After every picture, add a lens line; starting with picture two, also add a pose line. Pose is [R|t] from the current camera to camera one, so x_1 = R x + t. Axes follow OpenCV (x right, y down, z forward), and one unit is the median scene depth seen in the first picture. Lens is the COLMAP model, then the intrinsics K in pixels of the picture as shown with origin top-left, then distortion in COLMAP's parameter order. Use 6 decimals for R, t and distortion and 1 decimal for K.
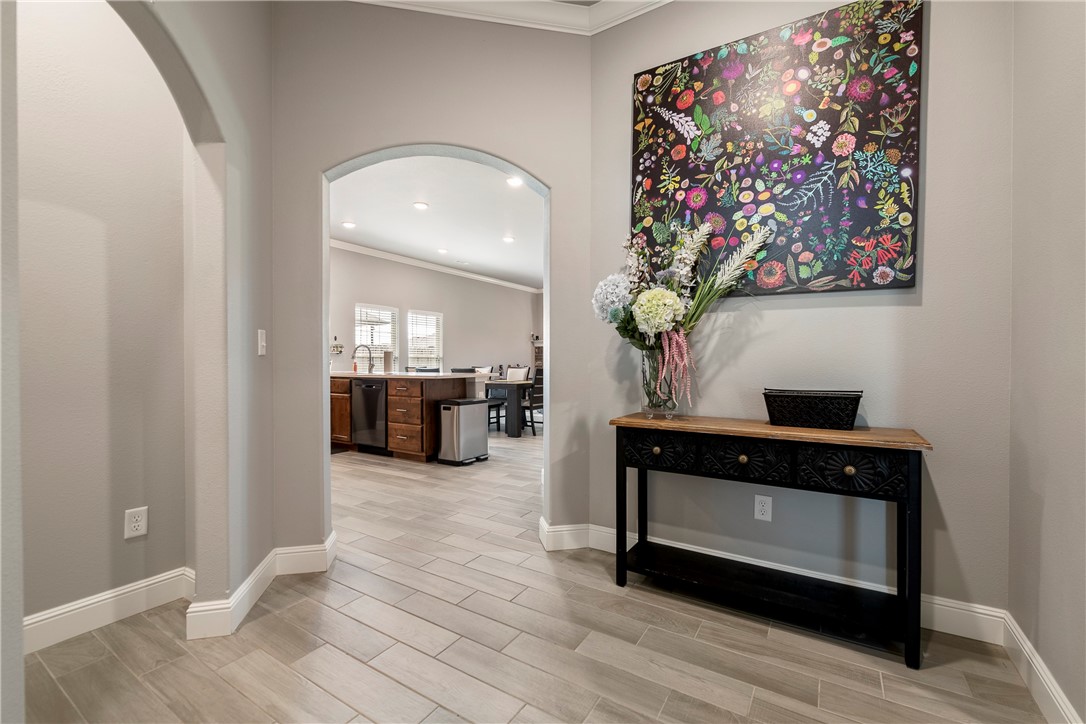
lens RADIAL K [[452.5, 0, 549.6], [0, 452.5, 361.8], [0, 0, 1]] dist [0.005939, -0.002918]
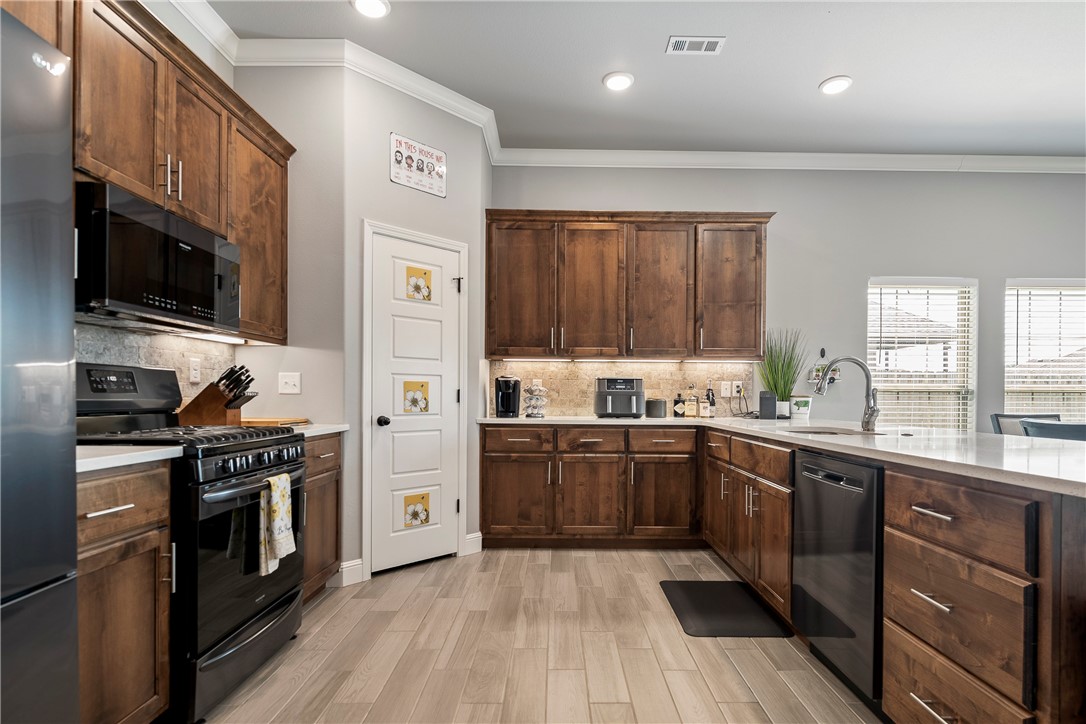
lens RADIAL K [[546.1, 0, 557.0], [0, 546.1, 398.3], [0, 0, 1]] dist [0.006064, -0.004474]
pose [[0.532309, 0.009159, -0.846501, -0.110792], [-0.009028, 0.999946, 0.005143, -0.002316], [0.846502, 0.004904, 0.532363, 0.404930]]
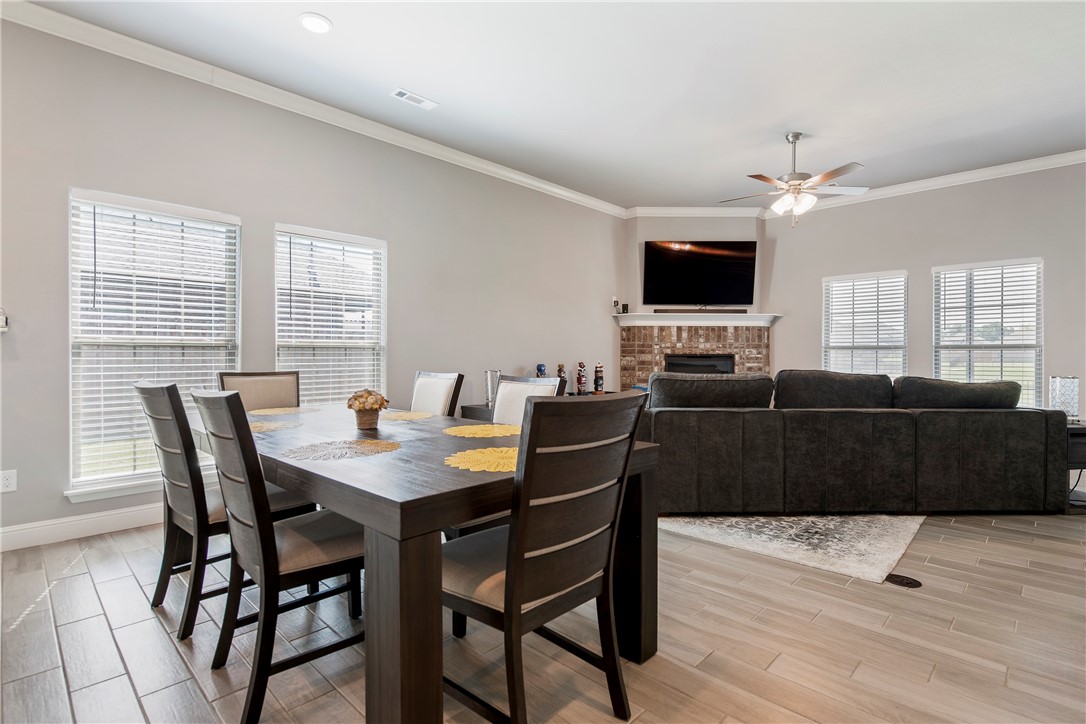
lens RADIAL K [[528.6, 0, 544.8], [0, 528.6, 356.4], [0, 0, 1]] dist [0.002438, -0.004438]
pose [[0.978489, 0.002524, -0.206283, 0.008412], [-0.002495, 0.999997, 0.000397, -0.001965], [0.206283, 0.000126, 0.978492, 0.662502]]
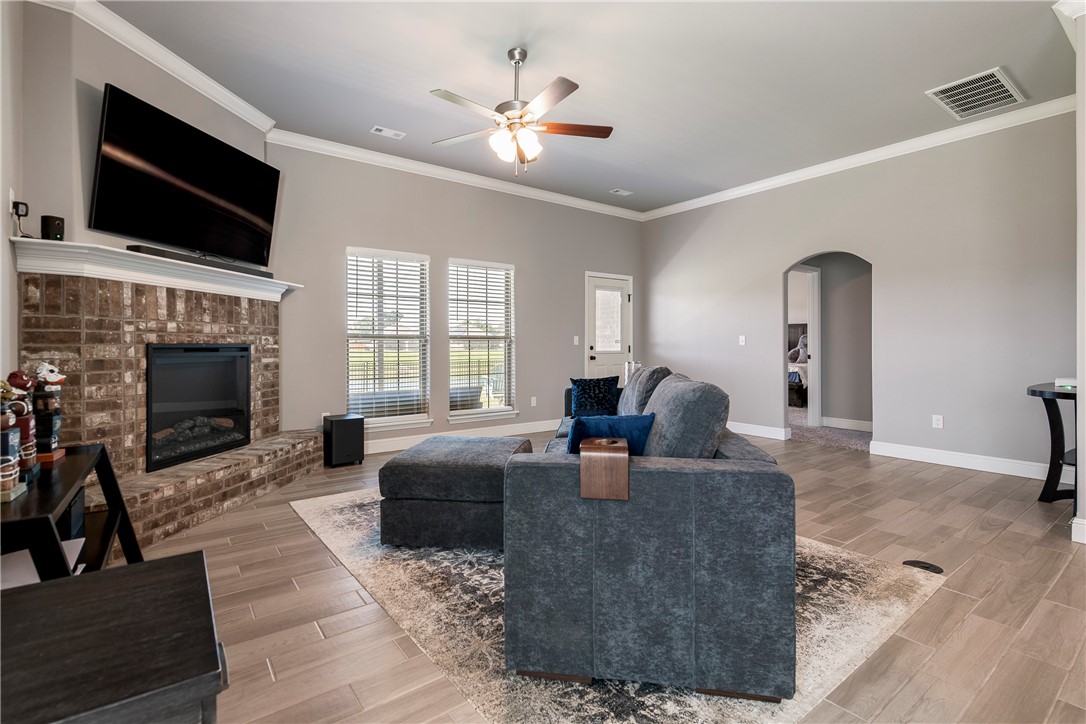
lens RADIAL K [[498.9, 0, 523.8], [0, 498.9, 346.1], [0, 0, 1]] dist [-0.001820, -0.000053]
pose [[0.373540, -0.002731, 0.927610, -0.230905], [0.000247, 0.999996, 0.002845, -0.005432], [-0.927614, -0.000834, 0.373539, 1.143443]]
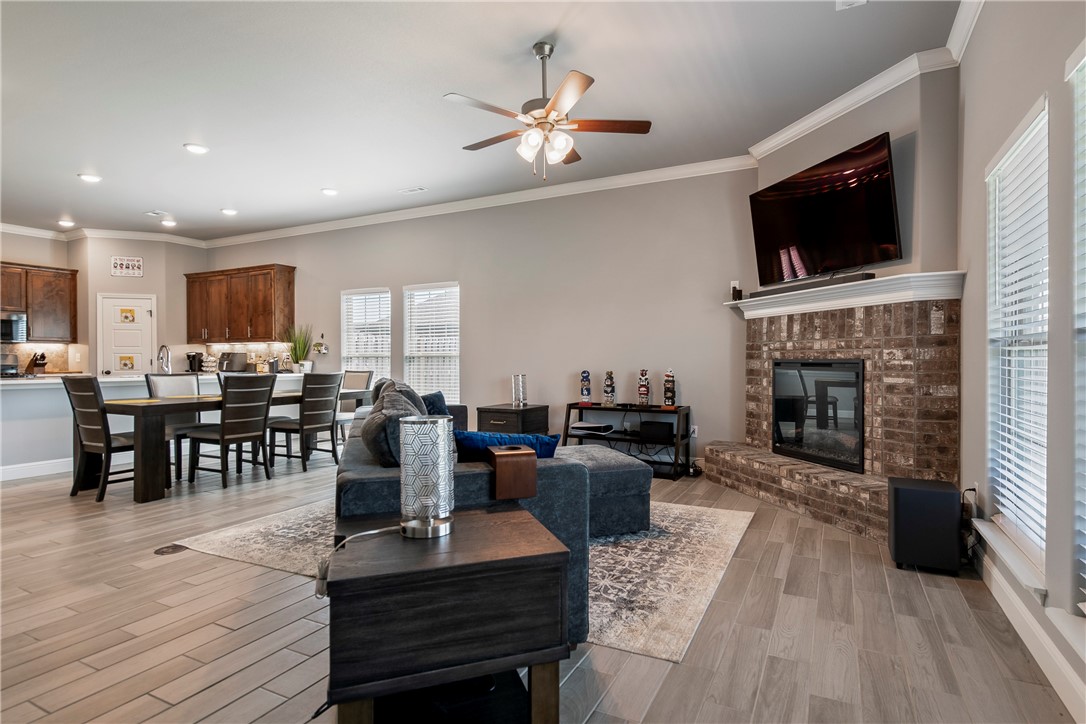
lens RADIAL K [[546.1, 0, 558.9], [0, 546.1, 362.0], [0, 0, 1]] dist [0.006064, -0.004474]
pose [[0.097109, 0.005560, -0.995258, 0.592258], [0.000954, 0.999983, 0.005680, -0.006825], [0.995273, -0.001501, 0.097103, 1.276112]]
